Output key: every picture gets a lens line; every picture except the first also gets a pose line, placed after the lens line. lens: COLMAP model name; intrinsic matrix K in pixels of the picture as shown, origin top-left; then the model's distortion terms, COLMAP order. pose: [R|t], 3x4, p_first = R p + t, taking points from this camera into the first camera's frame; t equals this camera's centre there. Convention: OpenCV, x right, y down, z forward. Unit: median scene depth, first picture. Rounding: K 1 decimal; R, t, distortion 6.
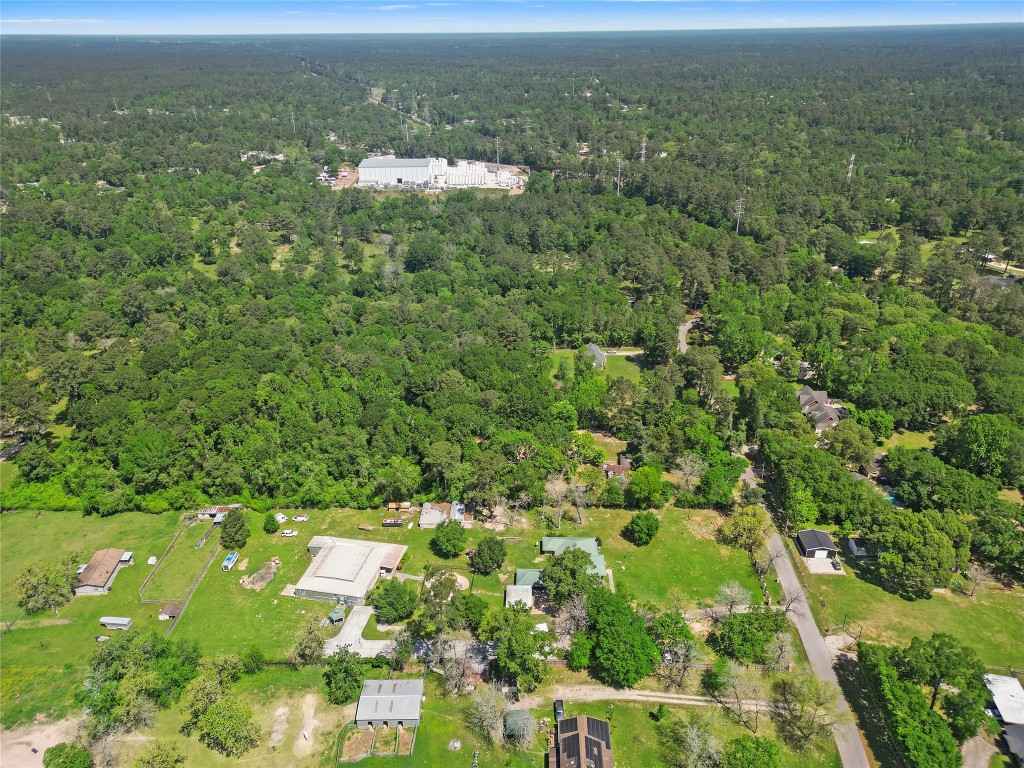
lens RADIAL K [[713.2, 0, 508.1], [0, 713.2, 384.0], [0, 0, 1]] dist [0.056844, -0.041958]
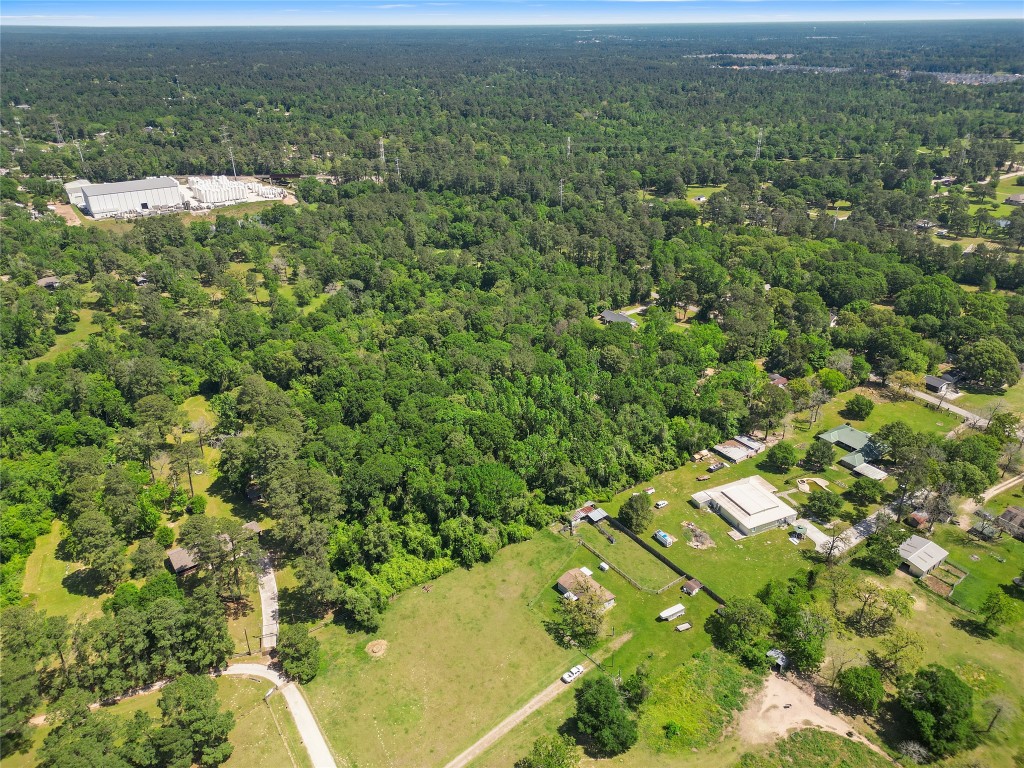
lens RADIAL K [[713.2, 0, 508.1], [0, 713.2, 384.0], [0, 0, 1]] dist [0.056844, -0.041958]
pose [[0.813223, -0.253012, 0.524074, -0.950708], [0.253001, 0.964697, 0.073145, -0.098890], [-0.524079, 0.073108, 0.848526, 0.173433]]
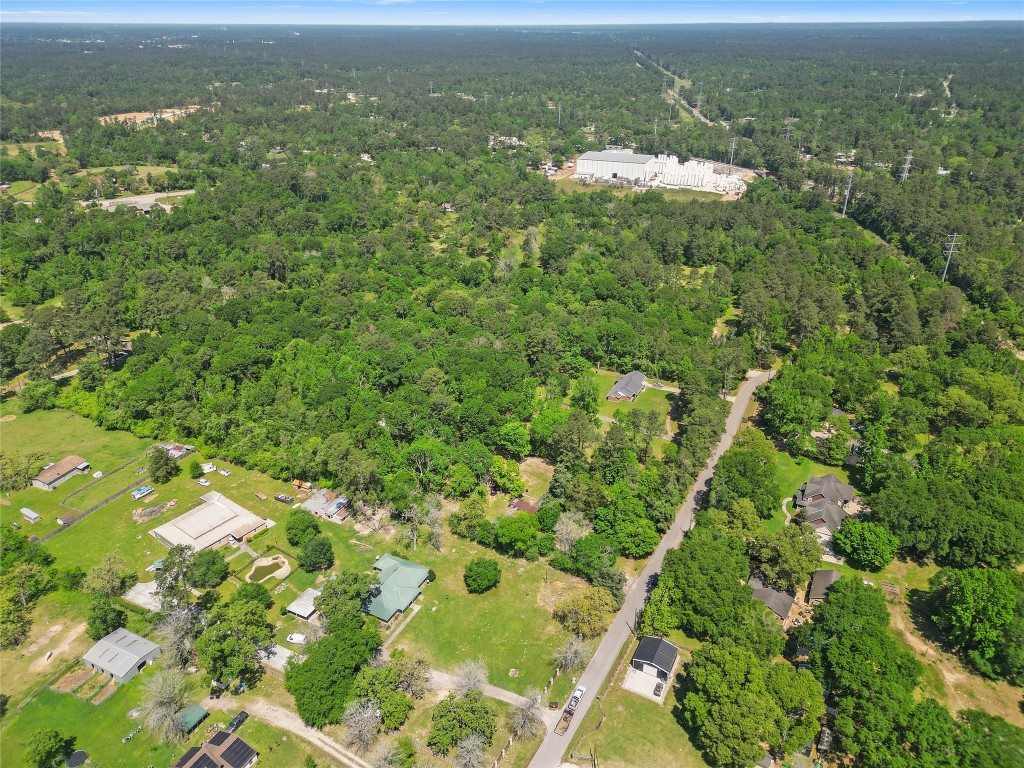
lens RADIAL K [[713.2, 0, 508.1], [0, 713.2, 384.0], [0, 0, 1]] dist [0.056844, -0.041958]
pose [[0.900349, 0.201392, -0.385762, 0.478045], [-0.197035, 0.979056, 0.051259, -0.081886], [0.388006, 0.029858, 0.921173, 0.155713]]
